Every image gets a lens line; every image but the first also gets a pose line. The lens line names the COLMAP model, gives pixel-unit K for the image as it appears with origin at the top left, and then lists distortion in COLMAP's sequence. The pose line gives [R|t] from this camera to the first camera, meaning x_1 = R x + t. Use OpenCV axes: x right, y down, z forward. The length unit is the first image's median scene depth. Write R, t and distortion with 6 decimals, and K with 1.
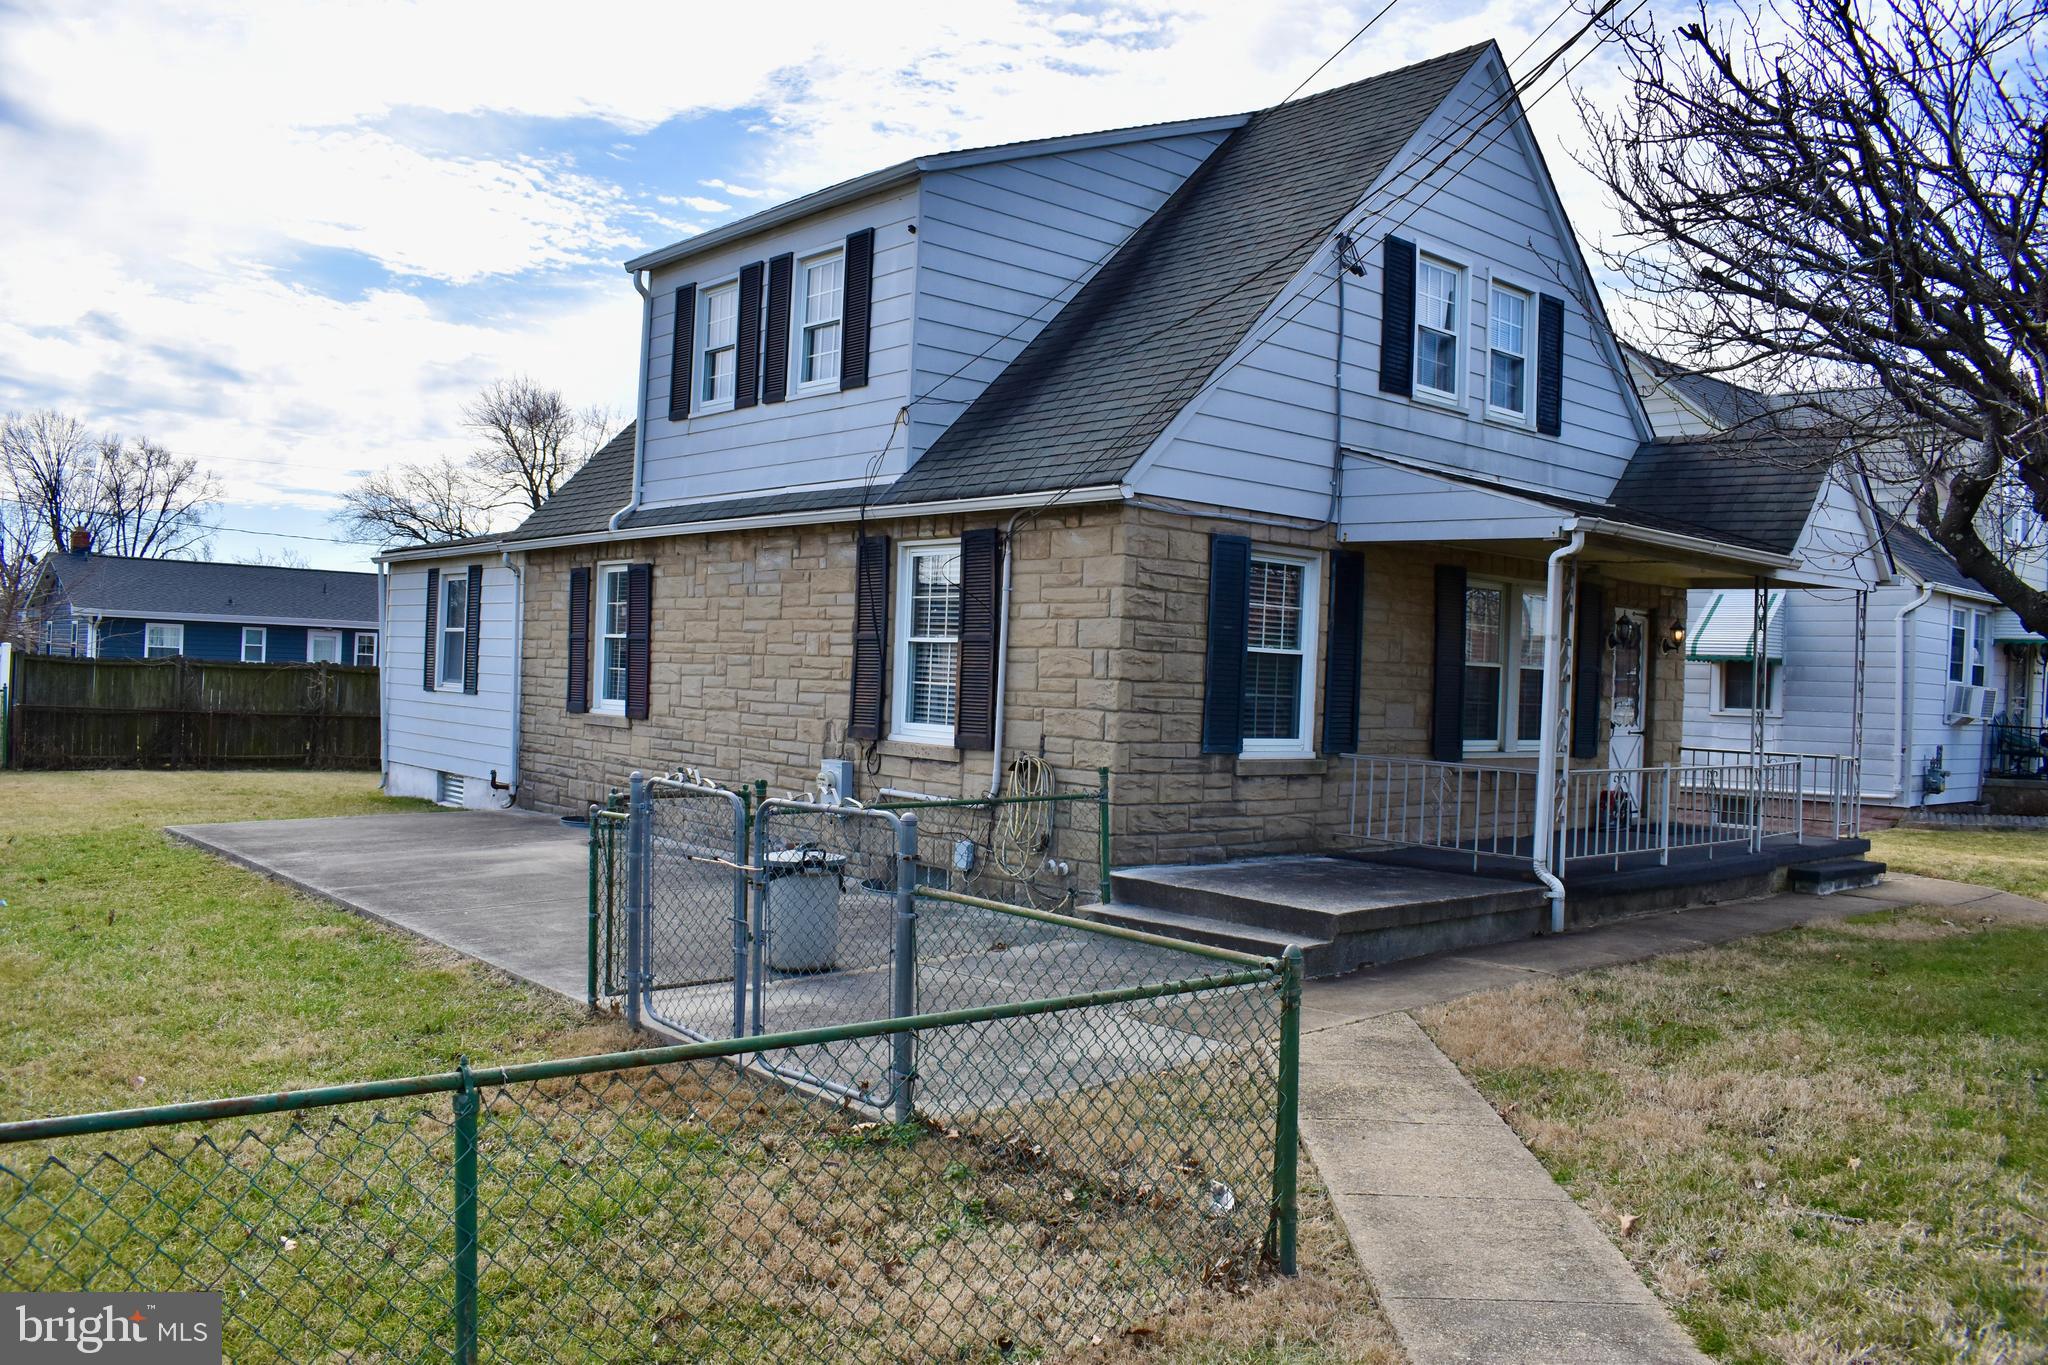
lens RADIAL K [[1597.6, 0, 1024.0], [0, 1597.6, 682.5], [0, 0, 1]] dist [-0.097882, 0.016426]
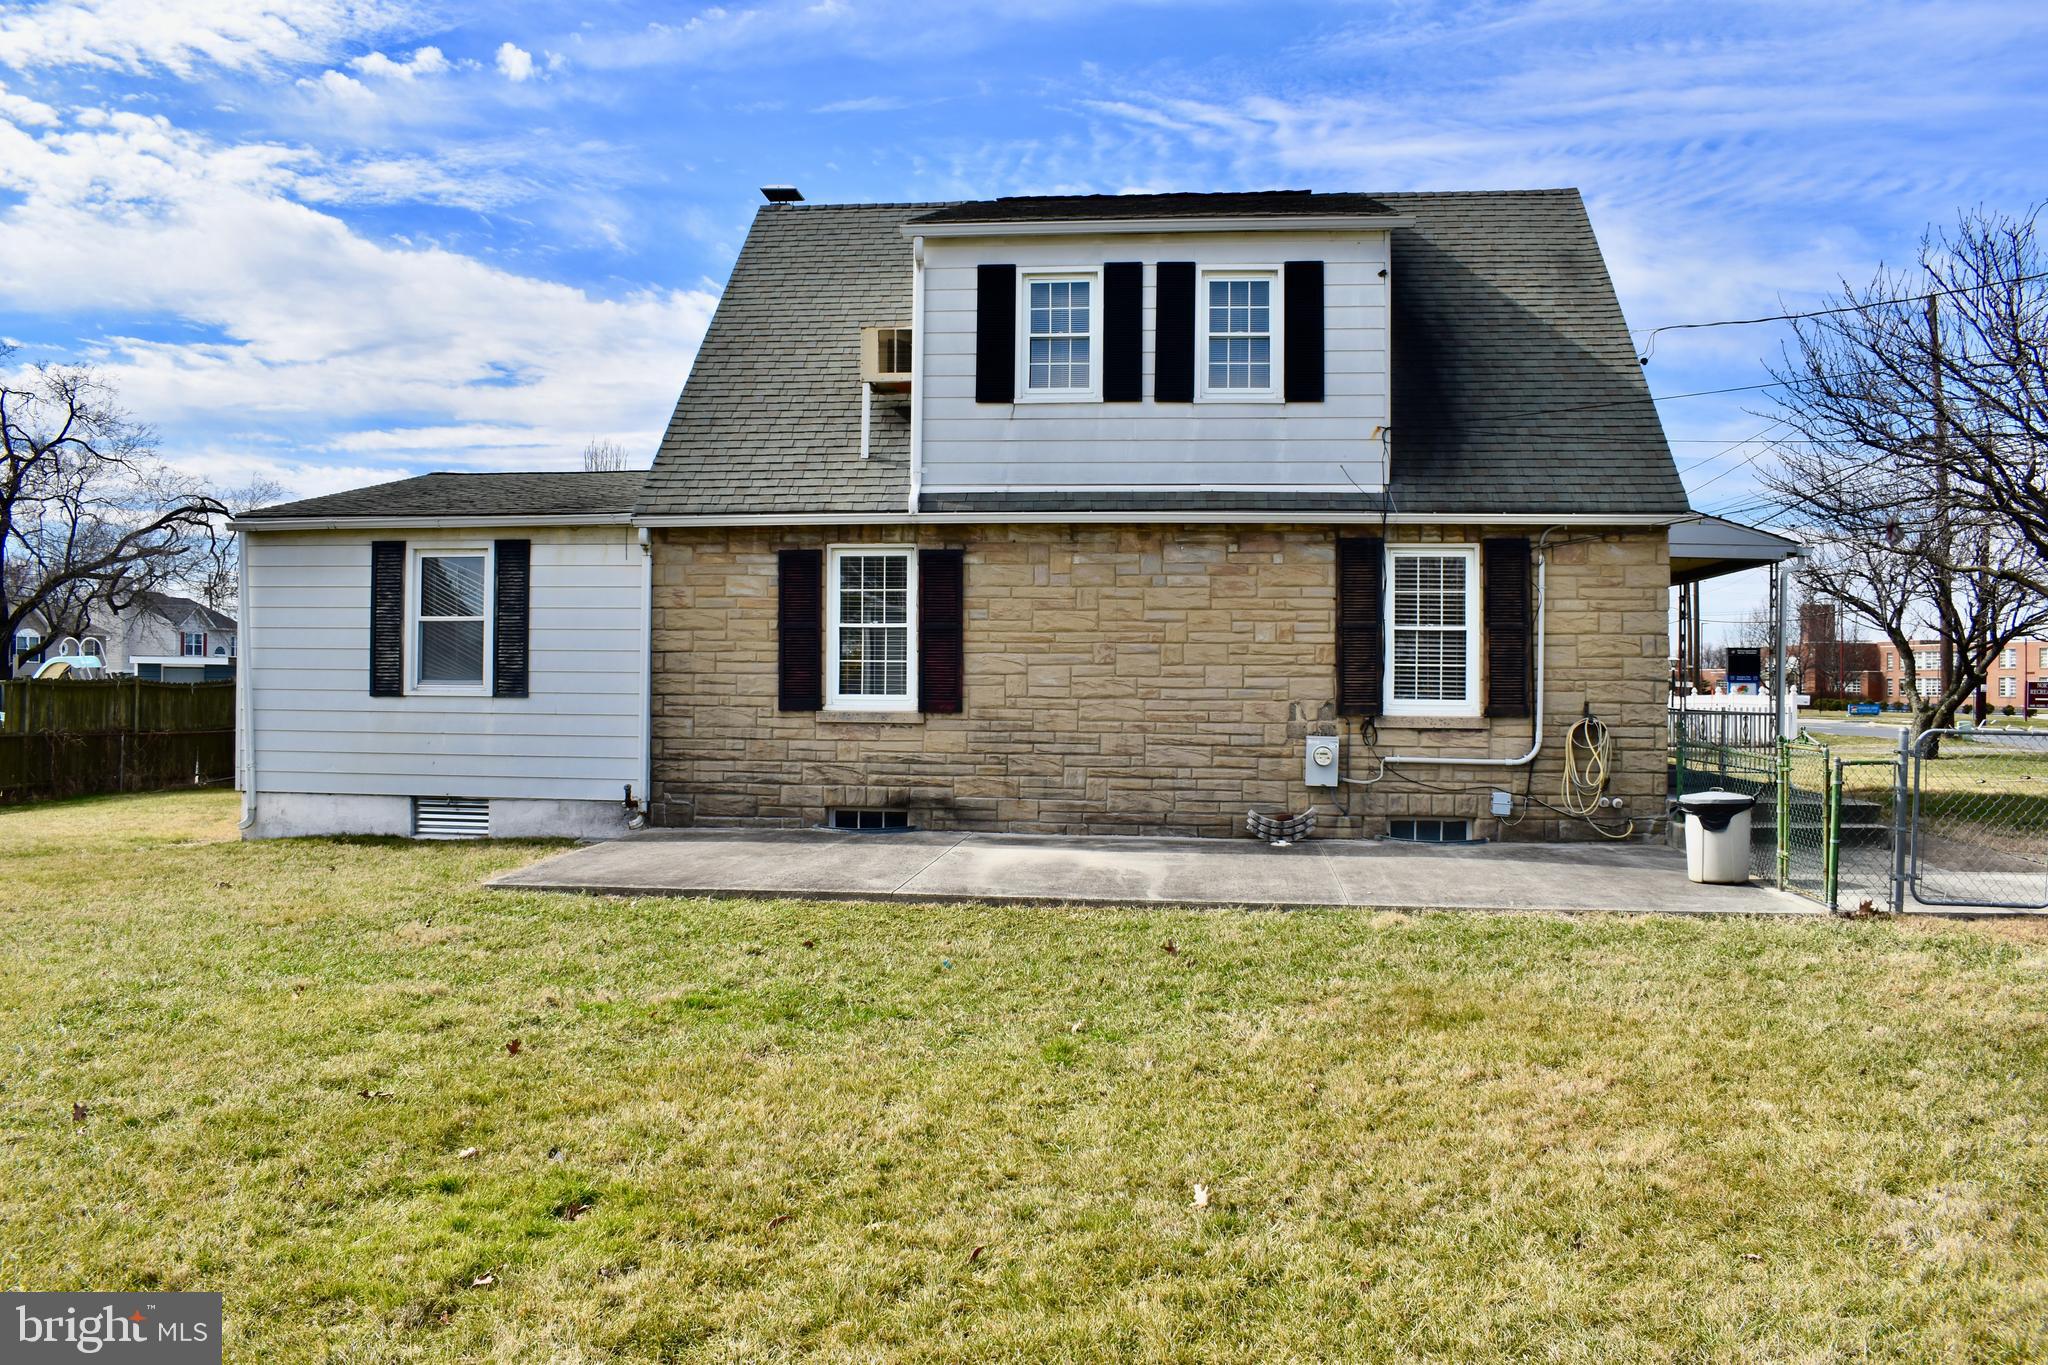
lens RADIAL K [[1597.6, 0, 1024.0], [0, 1597.6, 682.5], [0, 0, 1]] dist [-0.097882, 0.016426]
pose [[0.743677, -0.032198, 0.667764, -1.020746], [0.022454, 0.999479, 0.023186, -0.019640], [-0.668162, -0.002249, 0.744012, 0.310608]]
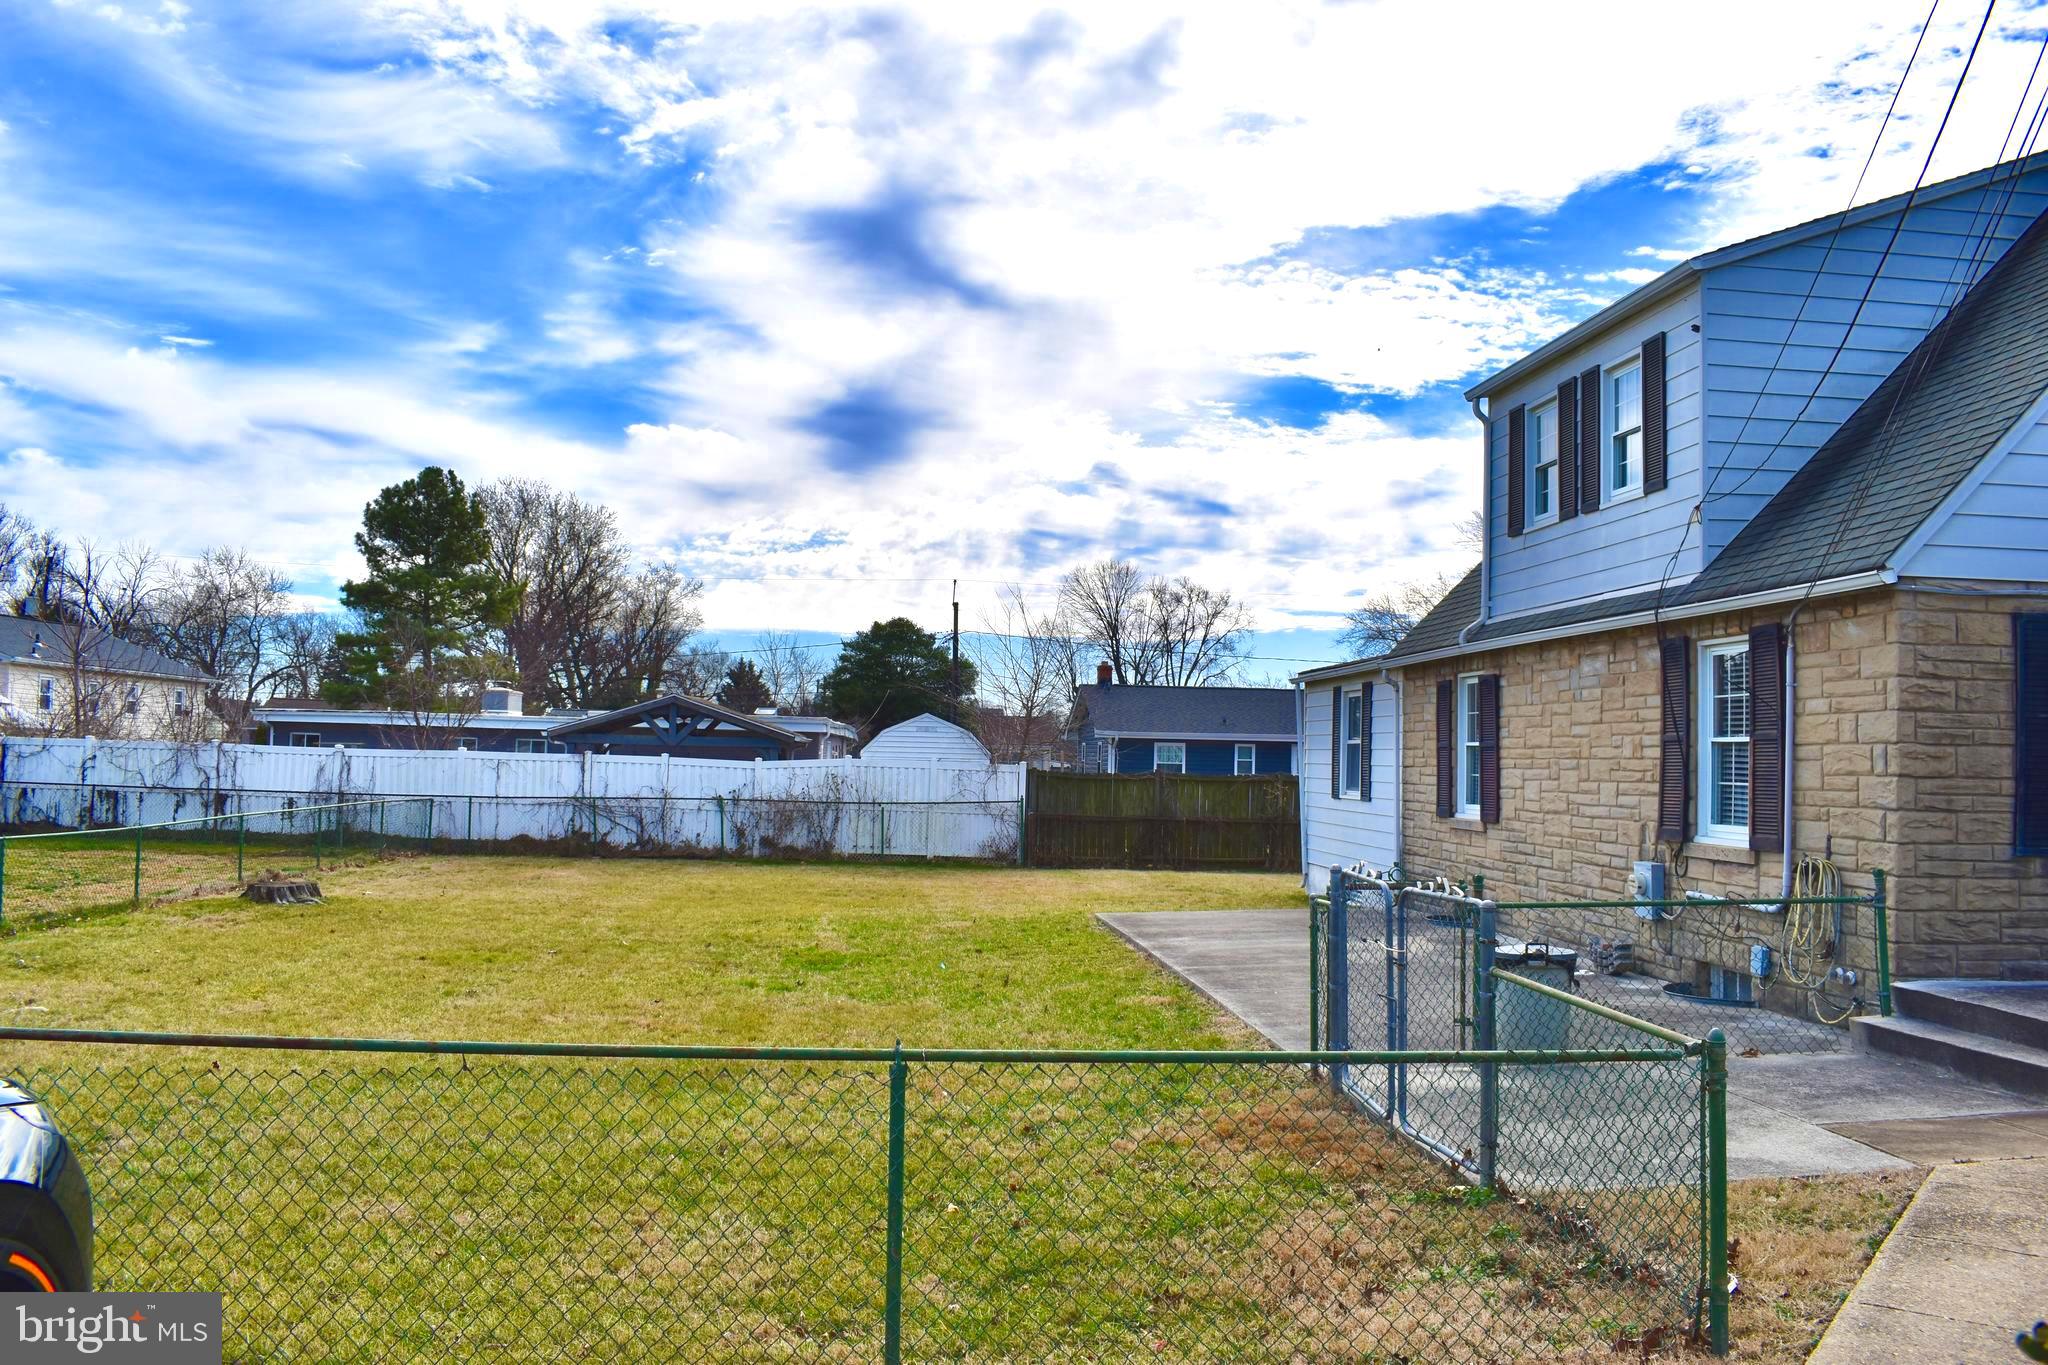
lens RADIAL K [[1597.6, 0, 1024.0], [0, 1597.6, 682.5], [0, 0, 1]] dist [-0.097882, 0.016426]
pose [[0.808802, -0.048210, -0.586102, 0.149558], [0.007339, 0.997384, -0.071912, 0.004213], [0.588036, 0.053861, 0.807040, -0.032145]]
